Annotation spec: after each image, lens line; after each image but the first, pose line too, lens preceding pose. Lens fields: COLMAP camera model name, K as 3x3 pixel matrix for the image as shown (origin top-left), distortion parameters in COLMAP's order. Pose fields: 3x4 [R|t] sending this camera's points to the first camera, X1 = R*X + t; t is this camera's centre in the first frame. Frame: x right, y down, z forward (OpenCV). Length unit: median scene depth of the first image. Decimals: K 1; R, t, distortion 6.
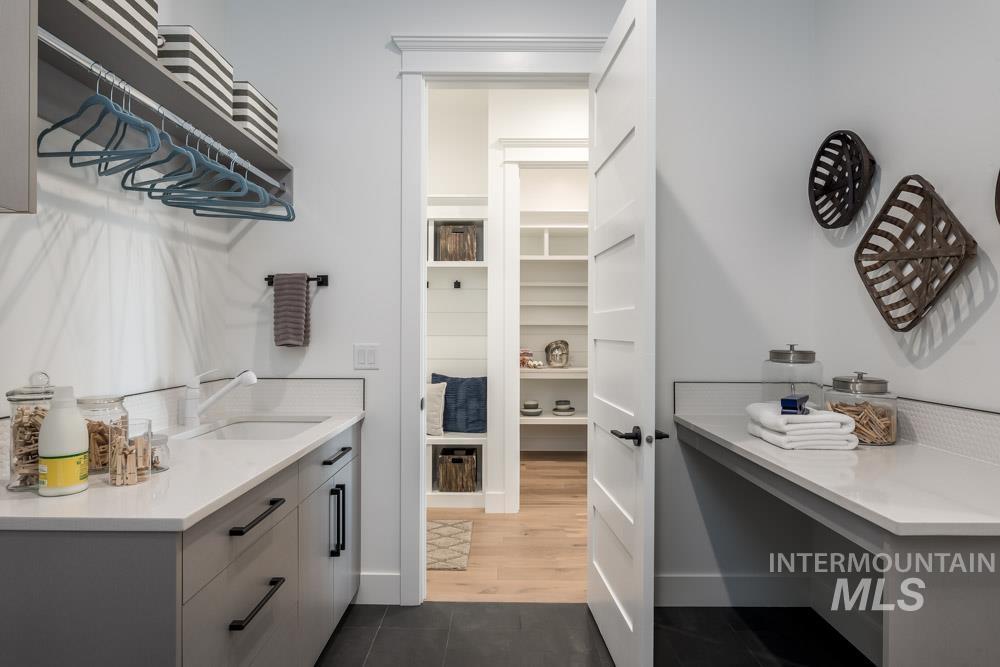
lens RADIAL K [[565.2, 0, 501.7], [0, 565.2, 339.6], [0, 0, 1]] dist [0.003159, 0.000635]
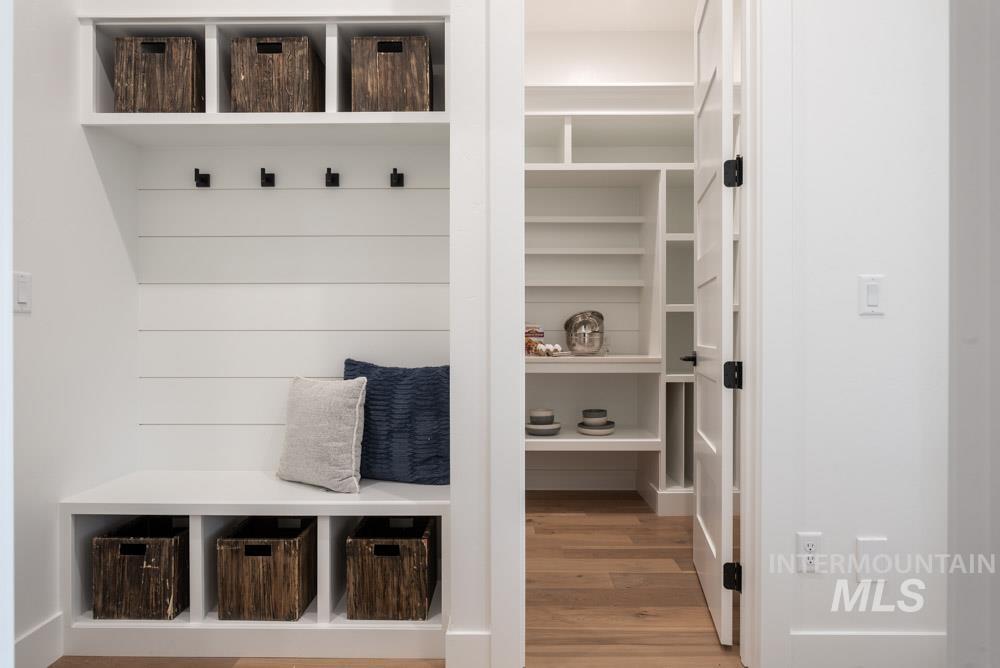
lens RADIAL K [[565.2, 0, 499.3], [0, 565.2, 330.8], [0, 0, 1]] dist [0.003159, 0.000635]
pose [[0.999957, -0.003316, -0.008680, 0.014509], [0.003157, 0.999827, -0.018342, 0.044829], [0.008739, 0.018314, 0.999794, 0.513120]]
